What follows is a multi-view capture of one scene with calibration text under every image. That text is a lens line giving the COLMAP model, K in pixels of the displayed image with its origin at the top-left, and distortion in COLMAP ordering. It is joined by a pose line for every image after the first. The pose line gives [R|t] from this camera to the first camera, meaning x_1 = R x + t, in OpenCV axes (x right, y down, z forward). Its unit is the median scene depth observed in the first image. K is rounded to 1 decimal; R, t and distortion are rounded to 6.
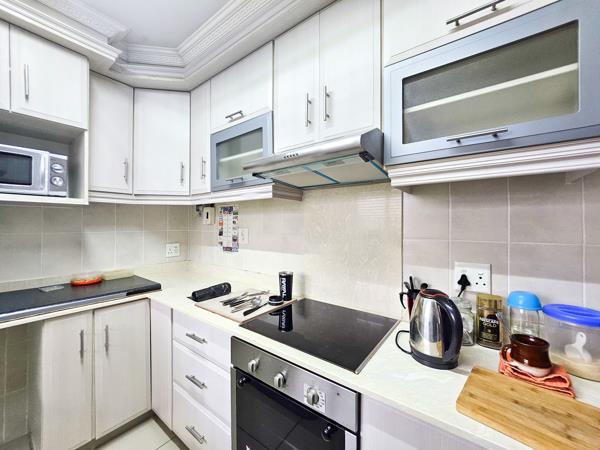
lens RADIAL K [[241.3, 0, 304.2], [0, 241.3, 223.1], [0, 0, 1]] dist [-0.006060, 0.003133]
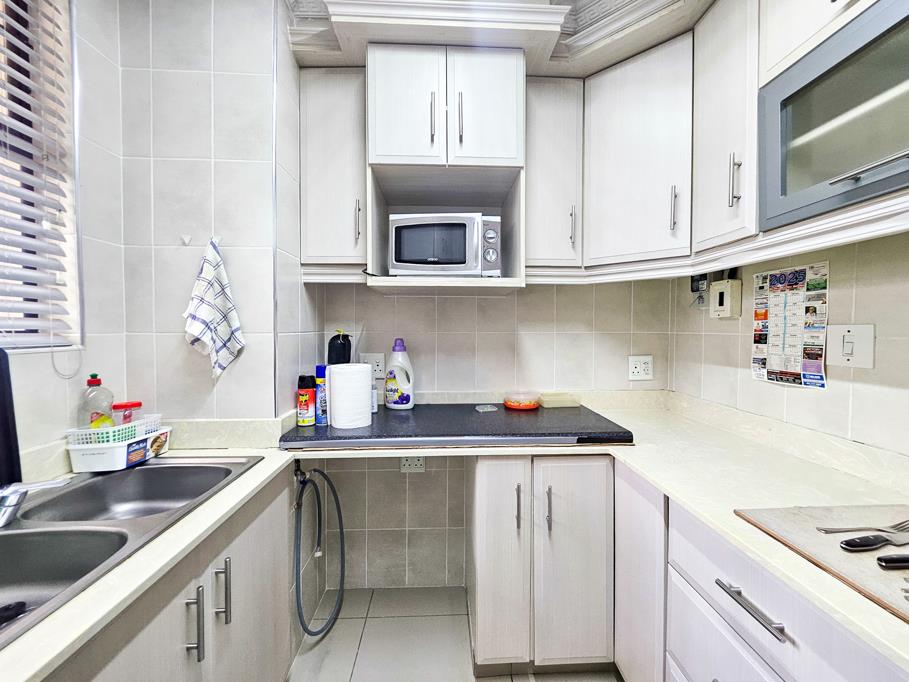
lens RADIAL K [[365.6, 0, 458.5], [0, 365.6, 337.3], [0, 0, 1]] dist [-0.006060, 0.003133]
pose [[0.638297, 0.017736, -0.769586, -0.262837], [0.003422, 0.999659, 0.025876, 0.030468], [0.769783, -0.019150, 0.638018, 0.245920]]
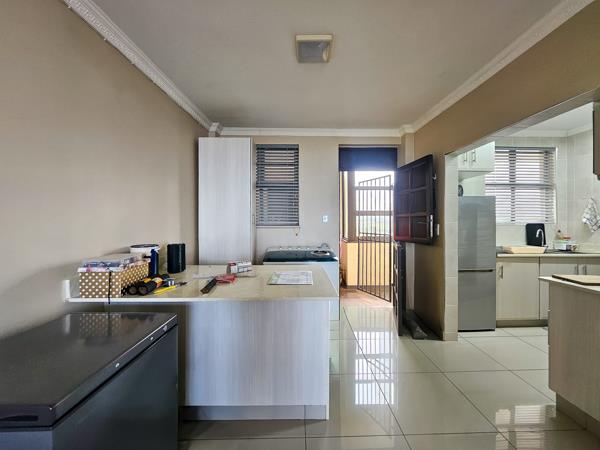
lens RADIAL K [[241.3, 0, 305.4], [0, 241.3, 220.8], [0, 0, 1]] dist [-0.006060, 0.003133]
pose [[-0.786231, -0.000445, -0.617932, 1.991251], [0.003992, 0.999975, -0.005799, 0.037941], [0.617920, -0.007026, -0.786210, 0.453487]]
